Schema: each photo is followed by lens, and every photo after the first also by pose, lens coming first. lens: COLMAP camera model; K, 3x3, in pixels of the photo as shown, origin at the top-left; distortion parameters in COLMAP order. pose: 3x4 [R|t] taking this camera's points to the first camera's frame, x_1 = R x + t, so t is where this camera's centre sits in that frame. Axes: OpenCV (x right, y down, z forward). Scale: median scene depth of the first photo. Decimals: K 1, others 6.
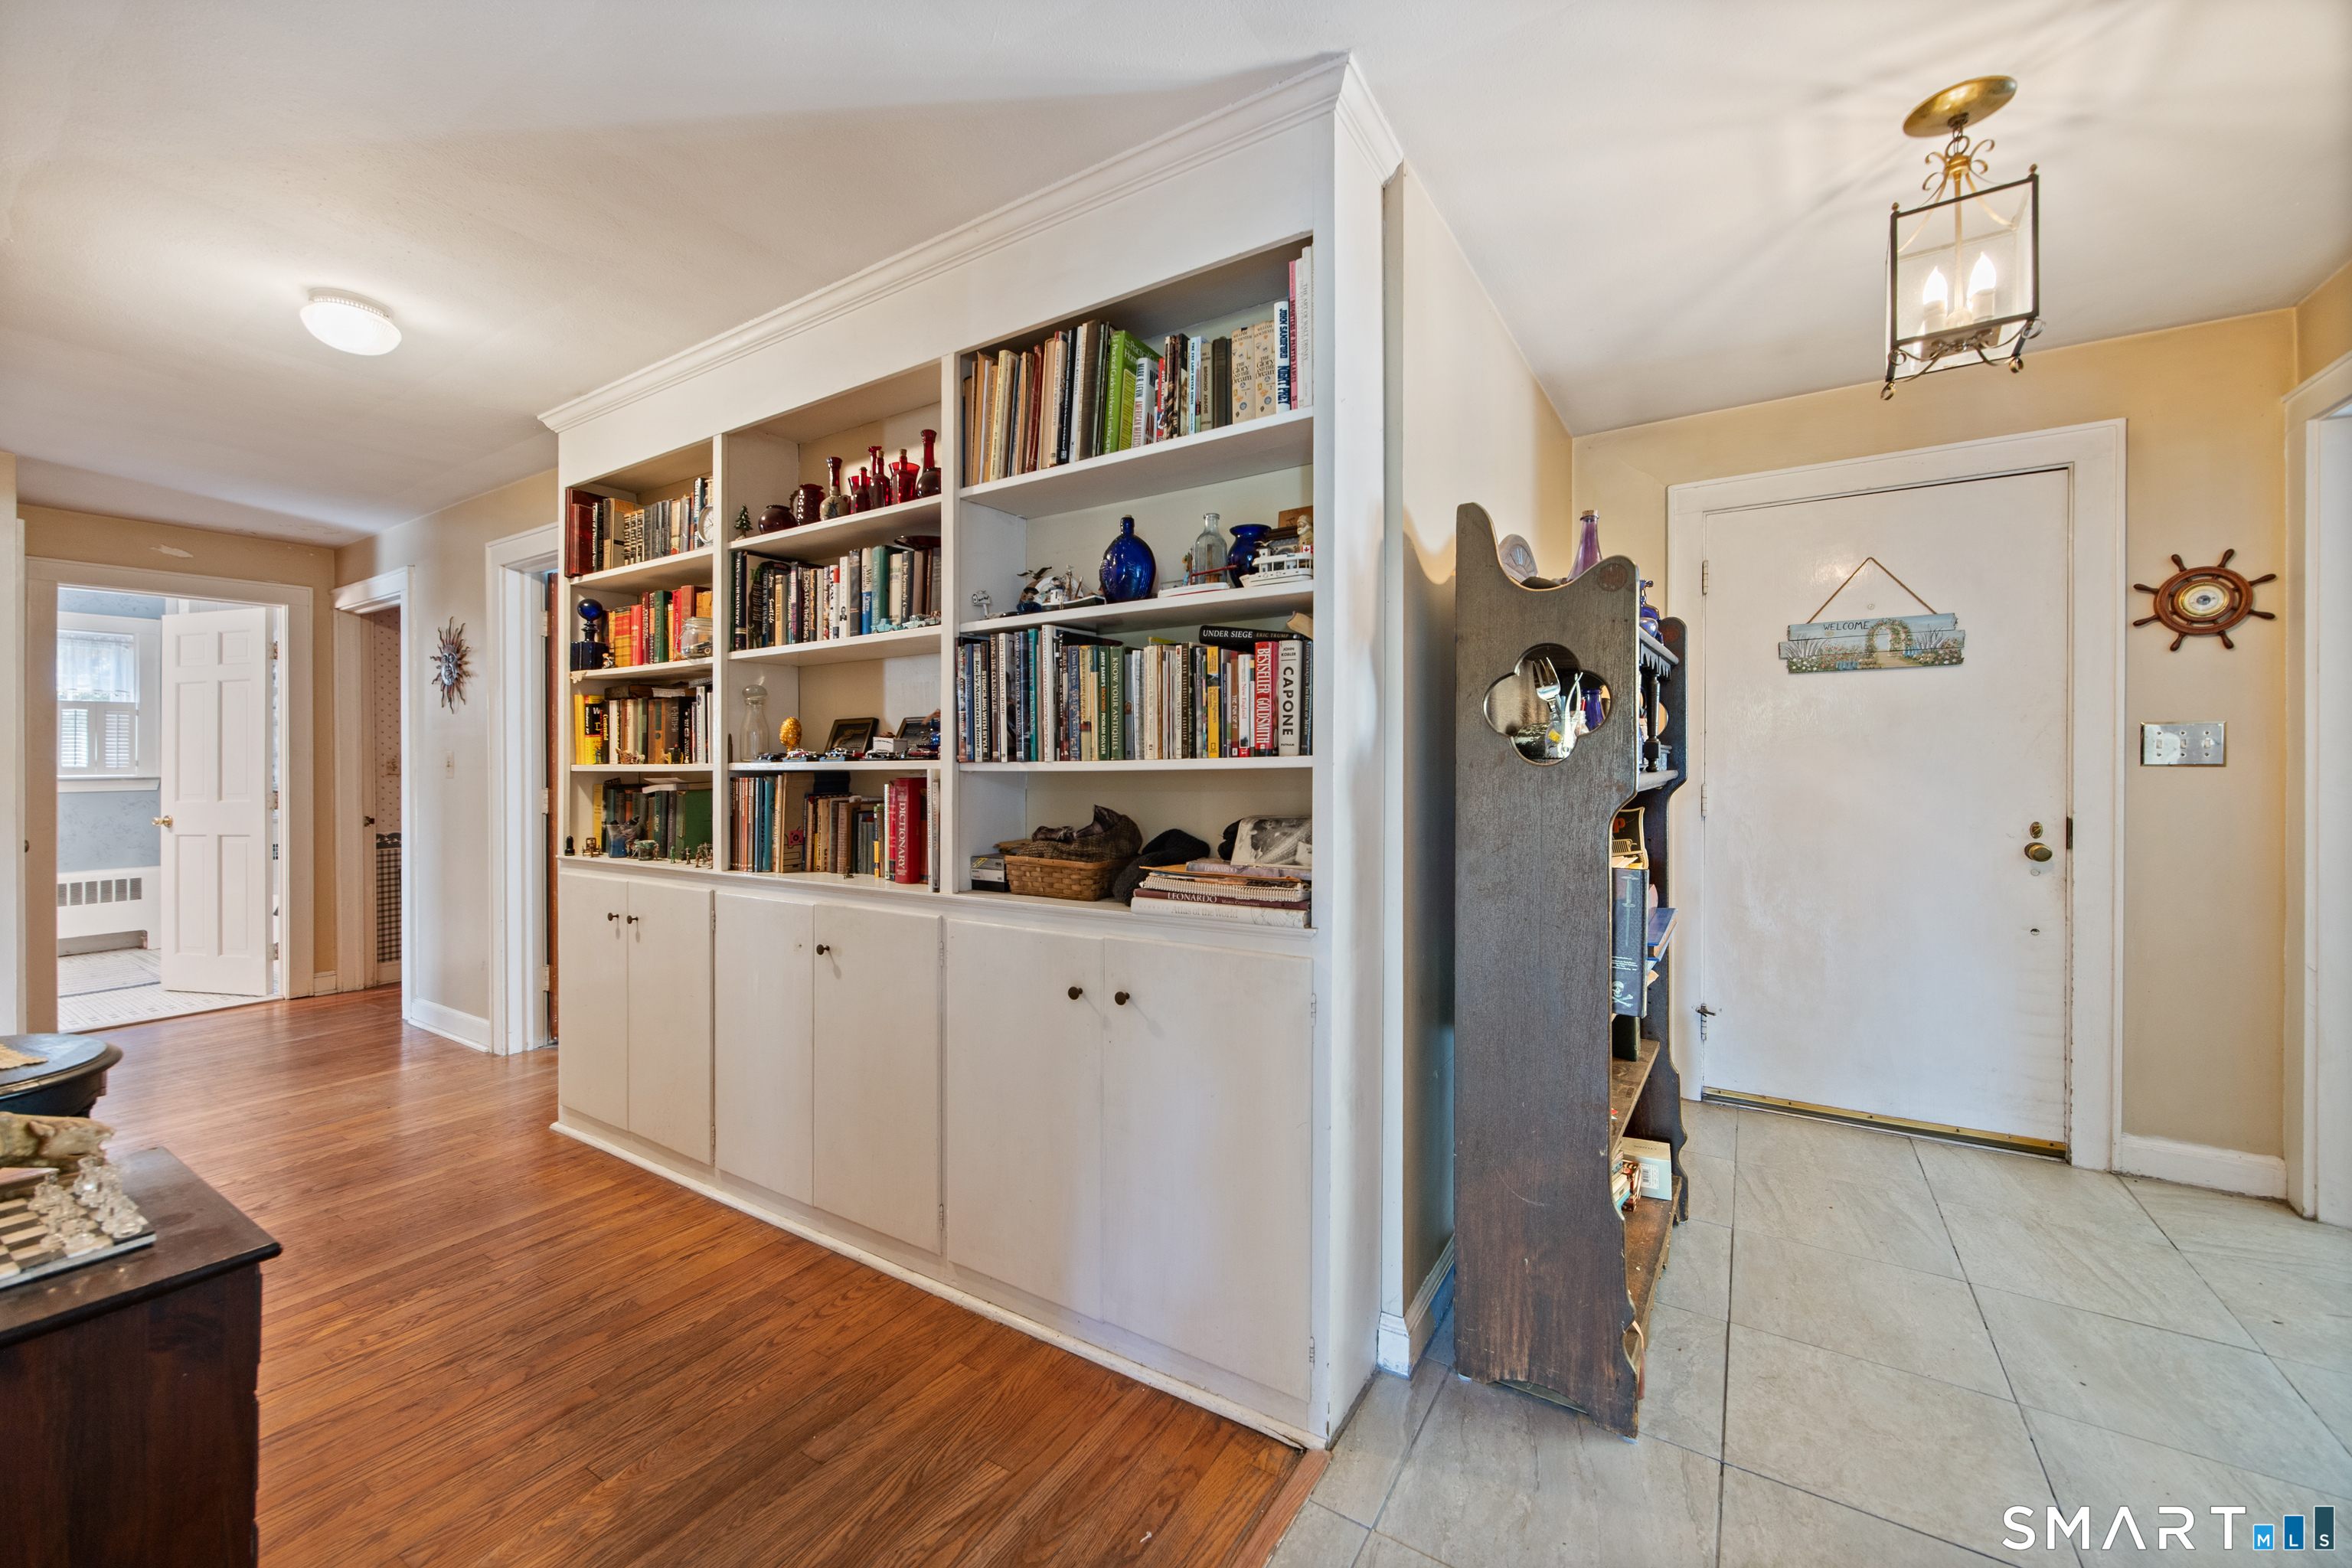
lens RADIAL K [[906.5, 0, 1176.0], [0, 906.5, 784.0], [0, 0, 1]] dist [-0.001914, -0.000357]
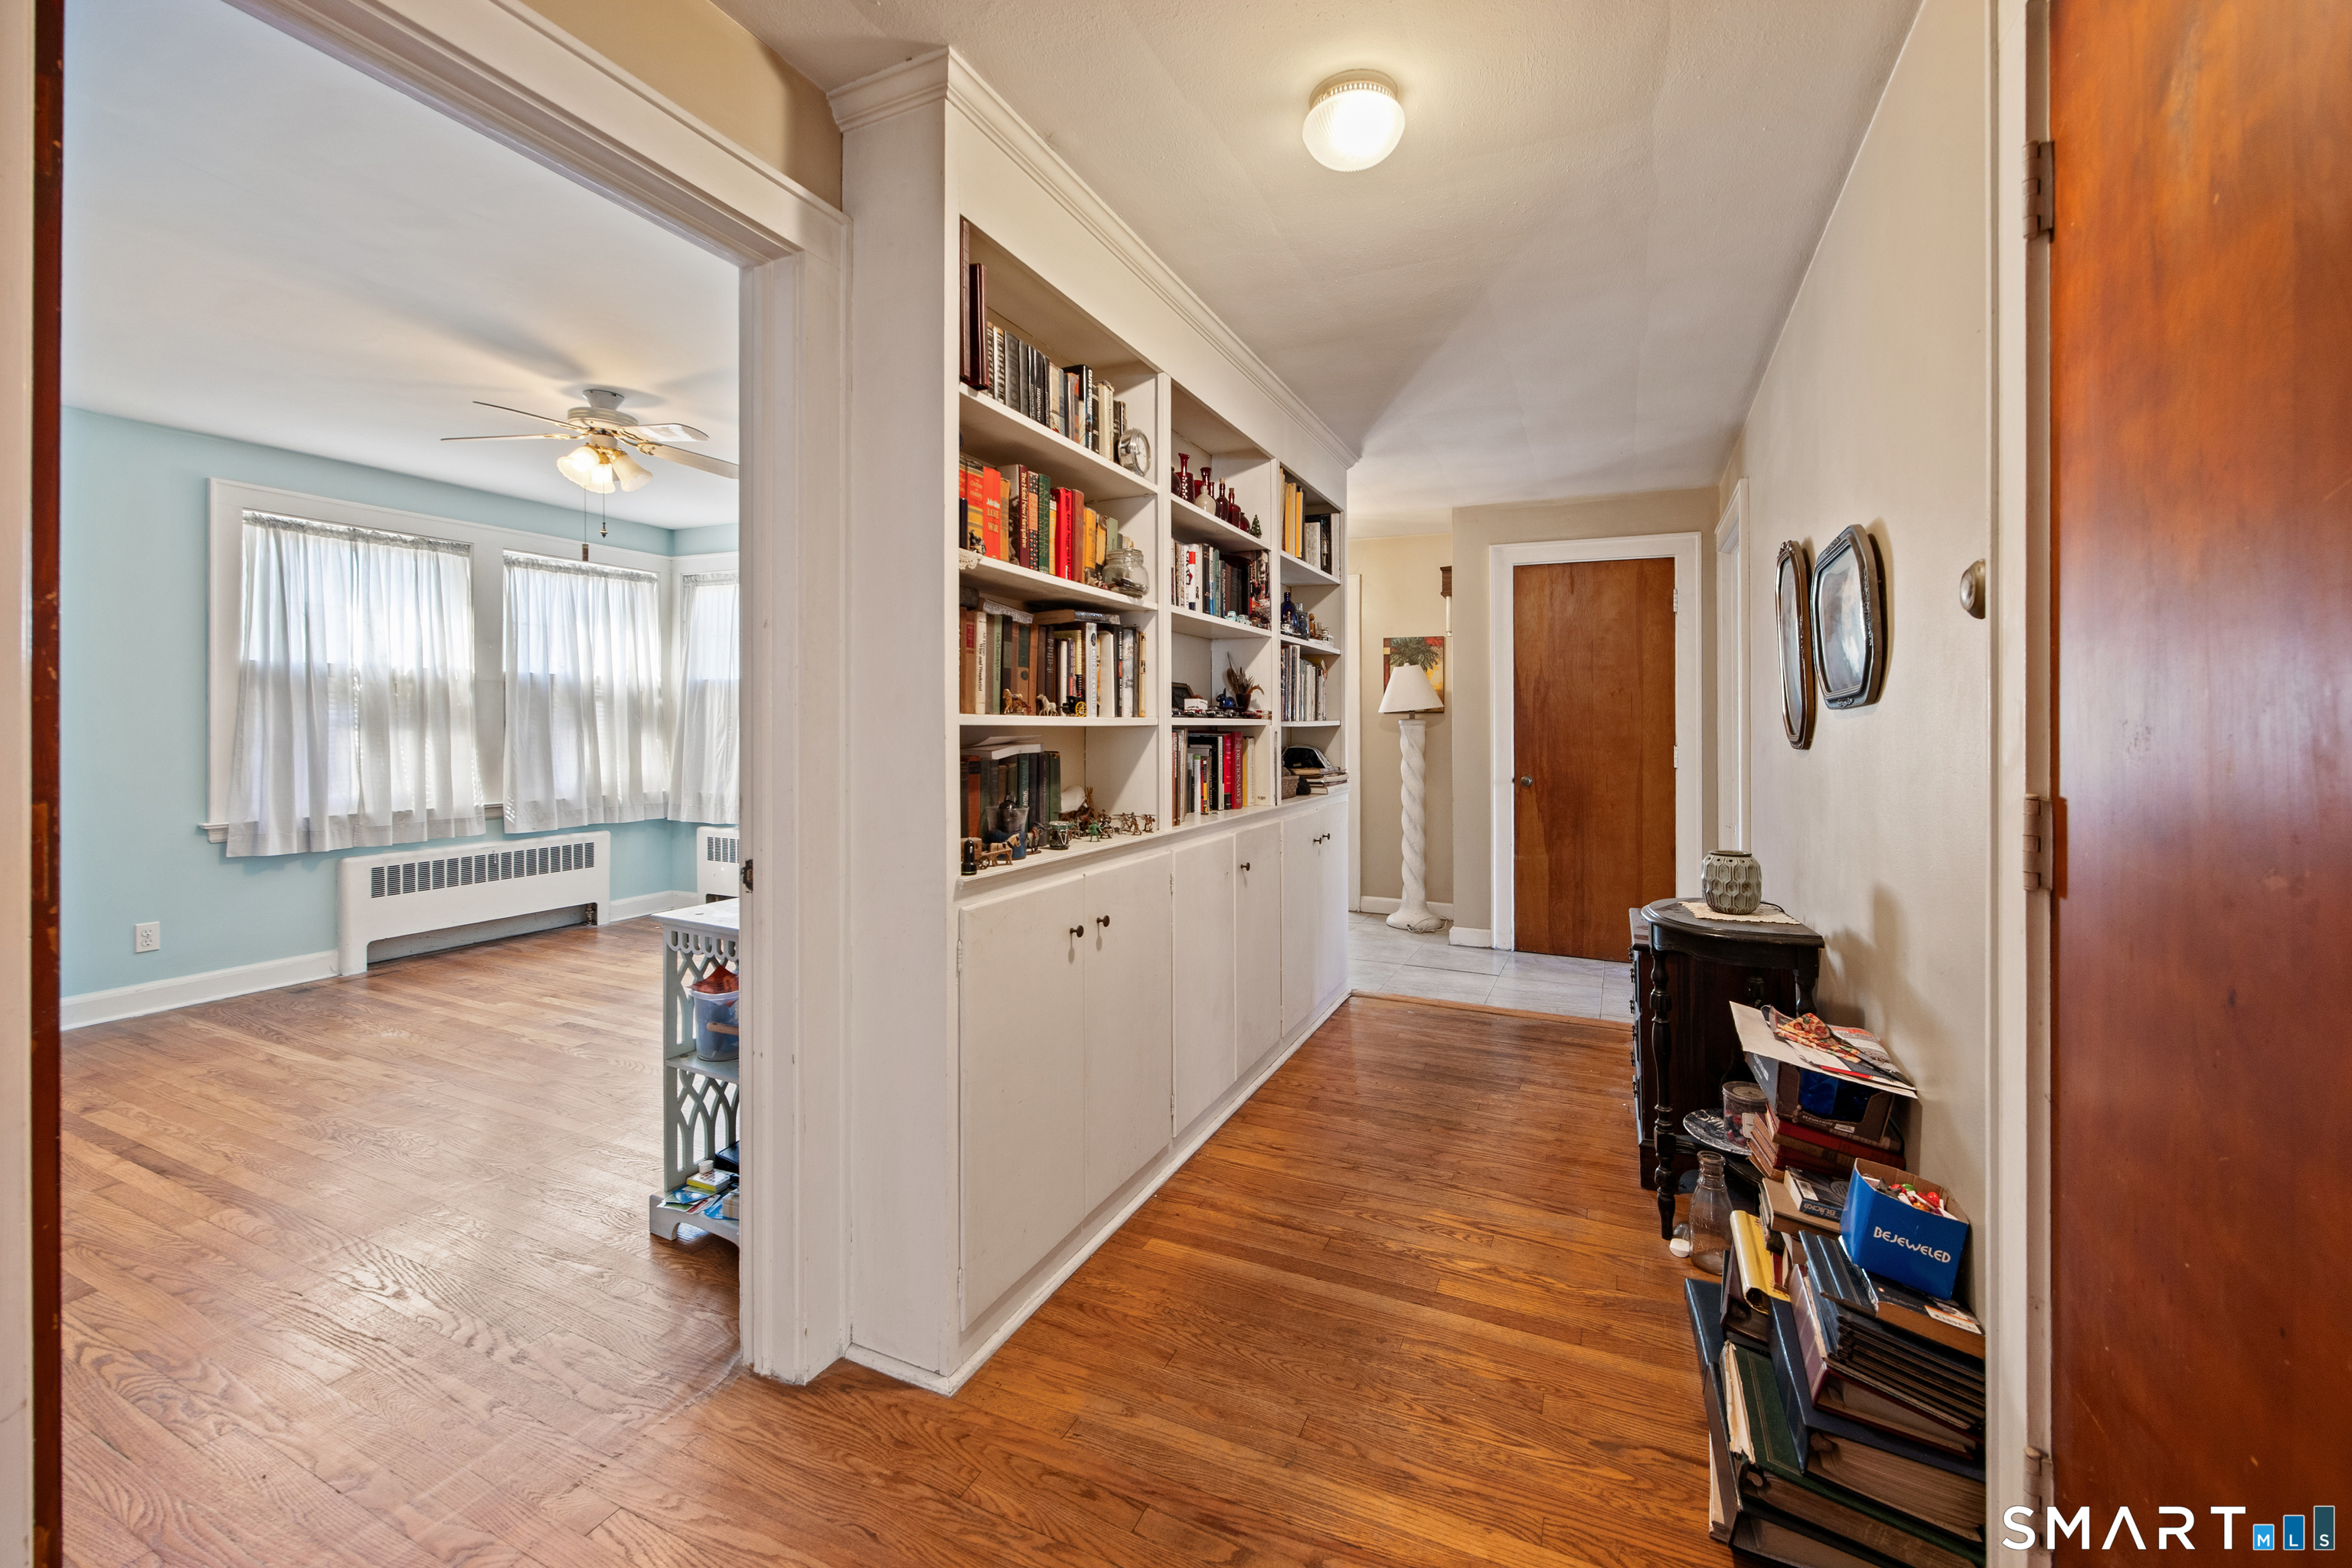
lens RADIAL K [[955.2, 0, 1179.8], [0, 955.2, 711.3], [0, 0, 1]] dist [-0.003006, -0.000392]
pose [[-0.128874, 0.010087, 0.991610, -0.900018], [0.005431, 0.999940, -0.009465, -0.012075], [-0.991646, 0.004166, -0.128921, 0.664218]]
